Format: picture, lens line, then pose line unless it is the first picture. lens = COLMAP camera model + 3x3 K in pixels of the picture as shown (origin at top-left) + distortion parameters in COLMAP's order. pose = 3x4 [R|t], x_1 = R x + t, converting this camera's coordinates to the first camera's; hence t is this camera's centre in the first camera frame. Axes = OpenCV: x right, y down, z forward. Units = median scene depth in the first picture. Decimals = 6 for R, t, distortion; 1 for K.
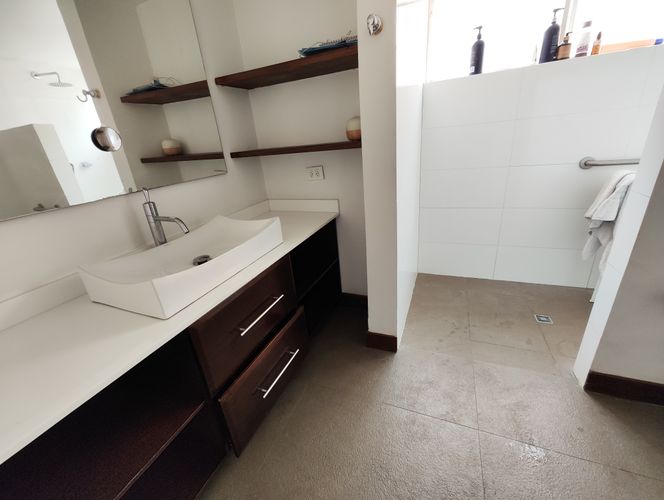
lens RADIAL K [[276.9, 0, 330.0], [0, 276.9, 249.3], [0, 0, 1]] dist [-0.008782, 0.006702]
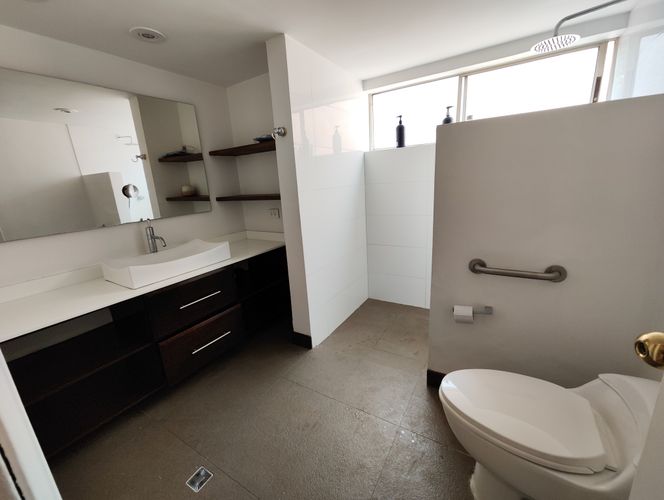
lens RADIAL K [[276.9, 0, 330.0], [0, 276.9, 249.3], [0, 0, 1]] dist [-0.008782, 0.006702]
pose [[0.987356, 0.067236, -0.143555, 0.445643], [-0.084689, 0.989258, -0.119147, 0.046640], [0.134002, 0.129798, 0.982444, -0.317087]]
